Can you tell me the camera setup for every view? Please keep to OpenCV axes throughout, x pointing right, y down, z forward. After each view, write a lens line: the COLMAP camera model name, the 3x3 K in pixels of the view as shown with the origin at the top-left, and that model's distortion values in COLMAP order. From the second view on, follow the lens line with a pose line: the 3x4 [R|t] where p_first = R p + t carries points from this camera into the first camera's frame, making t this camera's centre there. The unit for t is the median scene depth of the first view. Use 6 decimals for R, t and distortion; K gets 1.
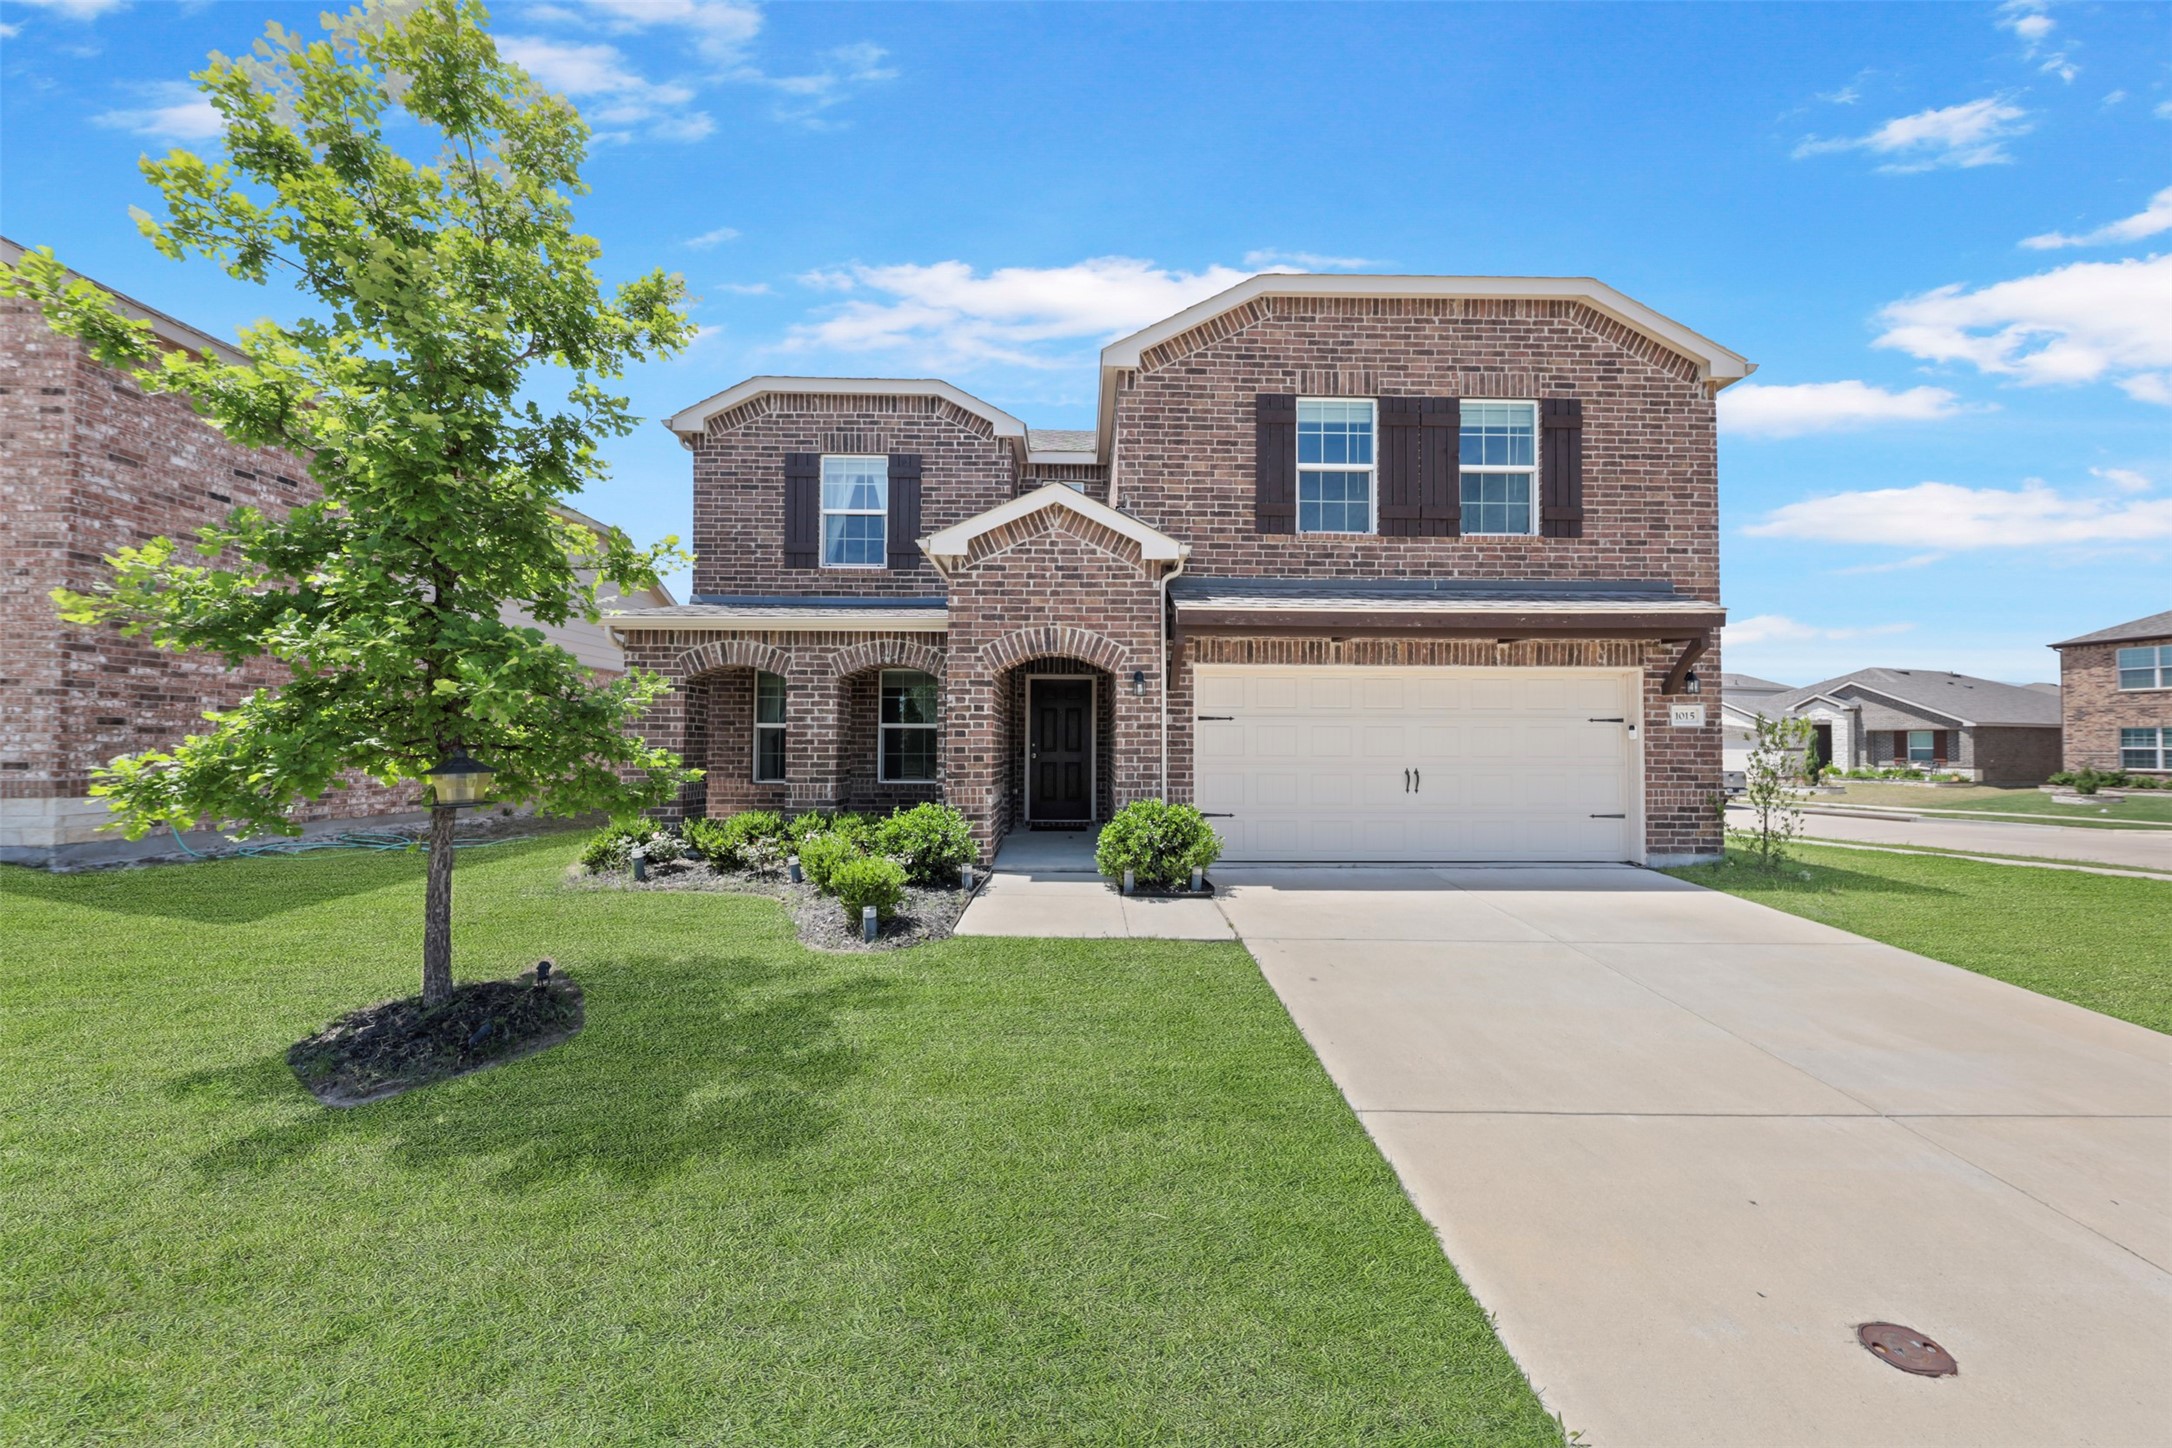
lens RADIAL K [[749.1, 0, 1098.8], [0, 749.1, 734.5], [0, 0, 1]] dist [-0.002532, -0.000272]
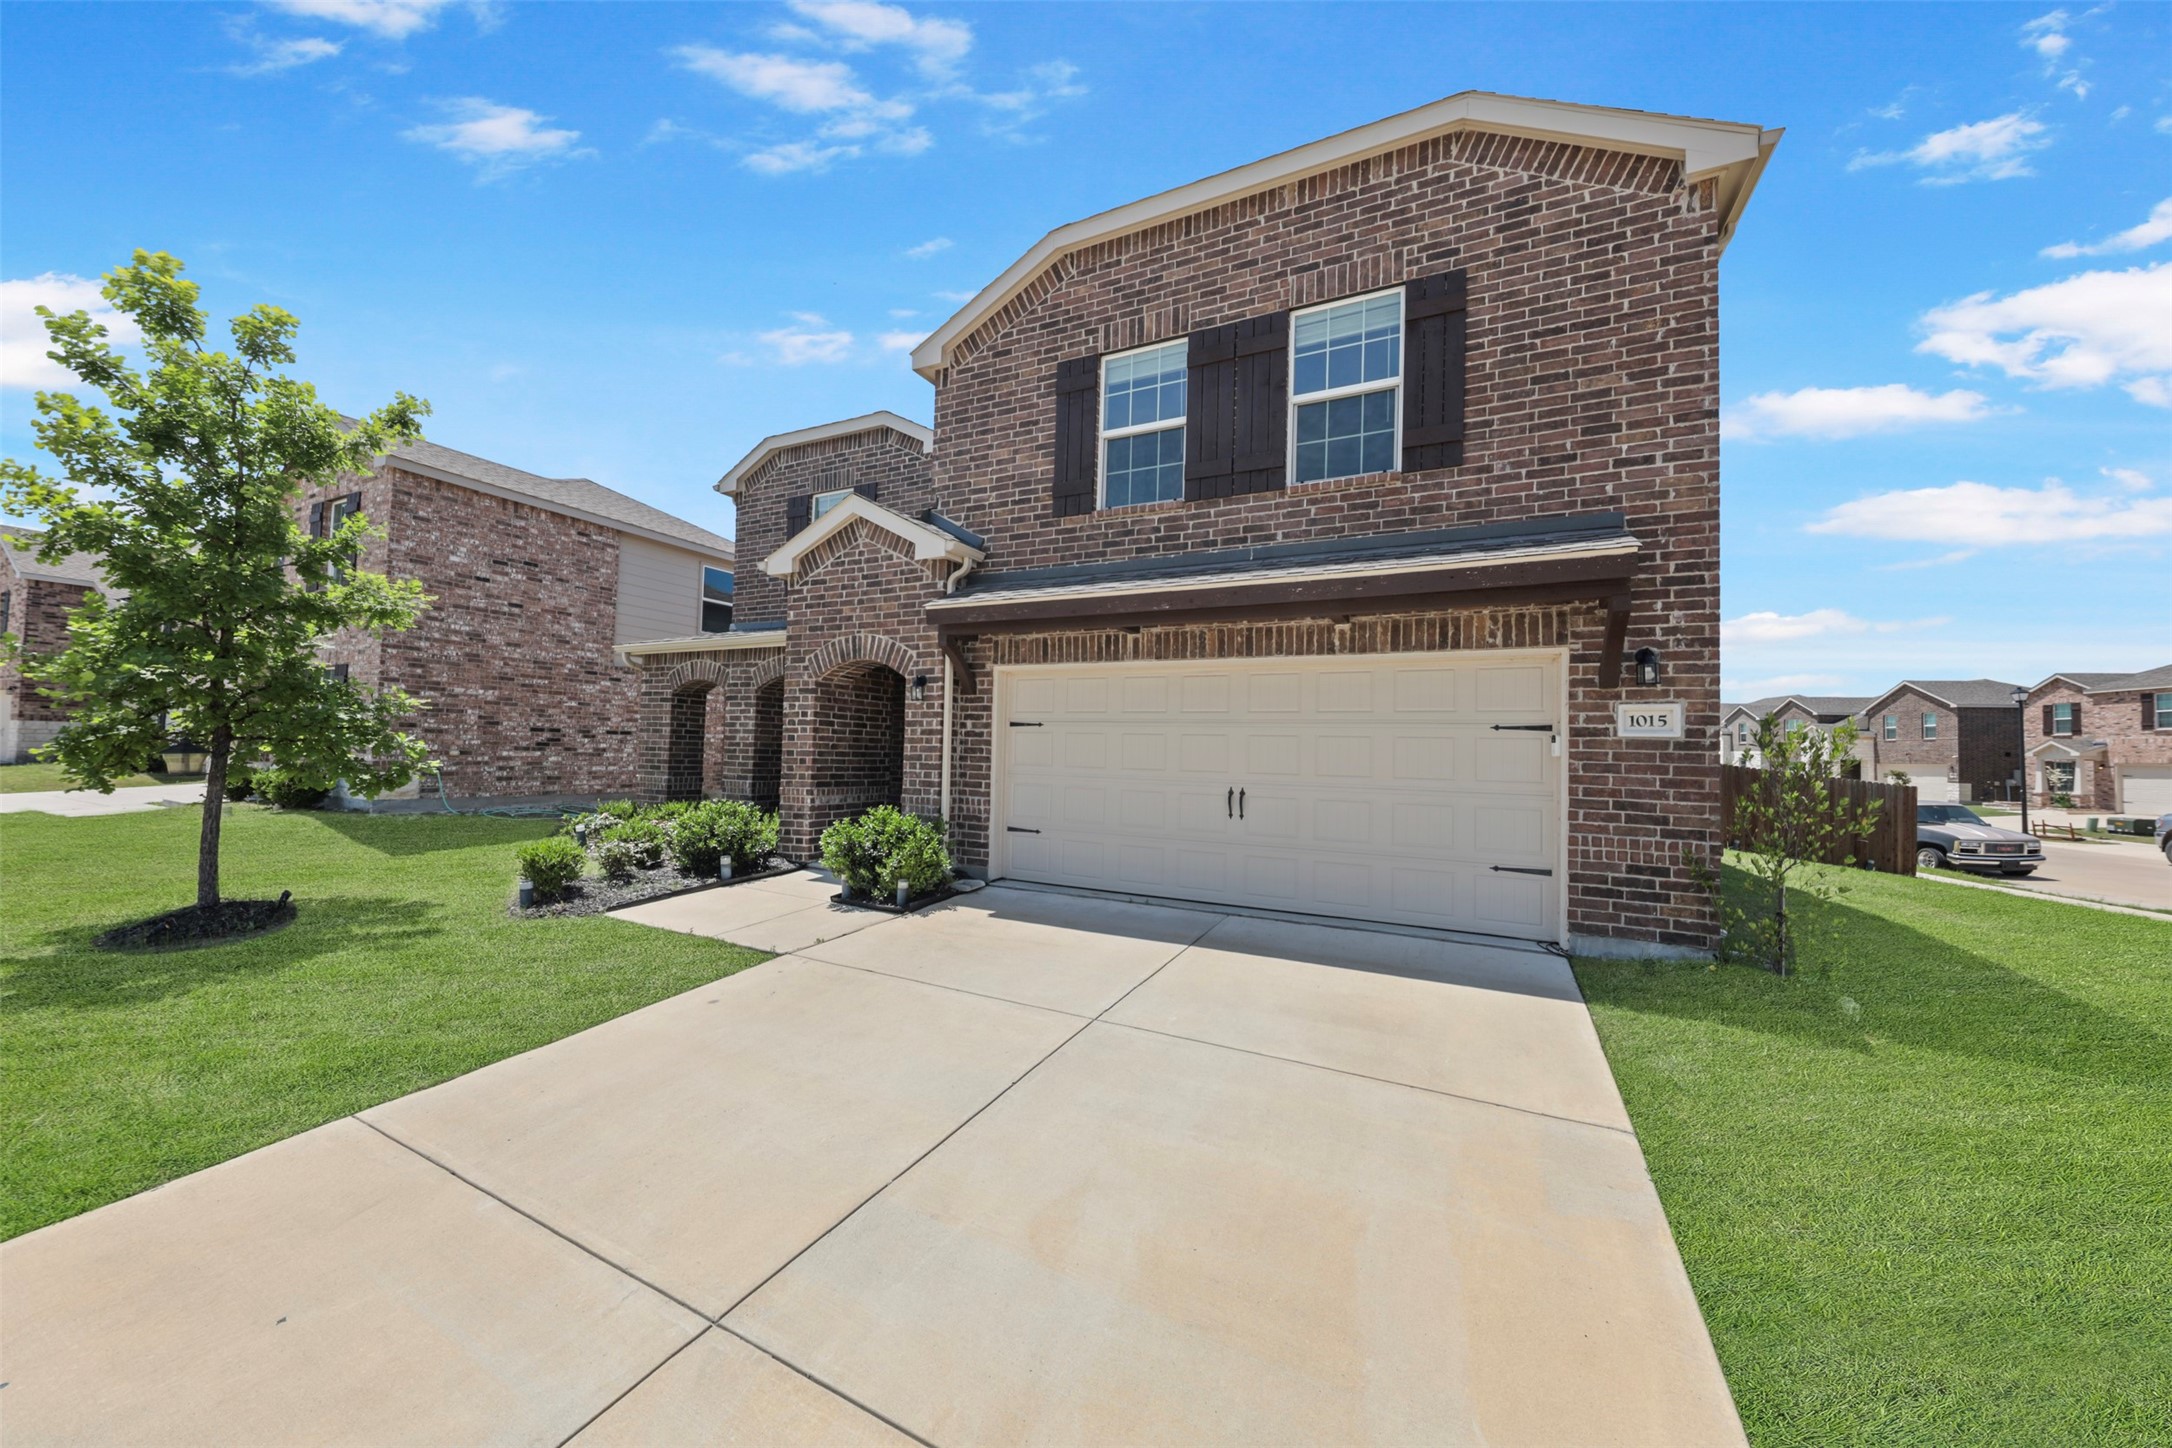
lens RADIAL K [[749.1, 0, 1089.1], [0, 749.1, 733.6], [0, 0, 1]] dist [-0.002532, -0.000272]
pose [[0.887703, 0.006734, -0.460367, 0.659777], [-0.014151, 0.999820, -0.012662, 0.000326], [0.460198, 0.017754, 0.887639, 0.227463]]
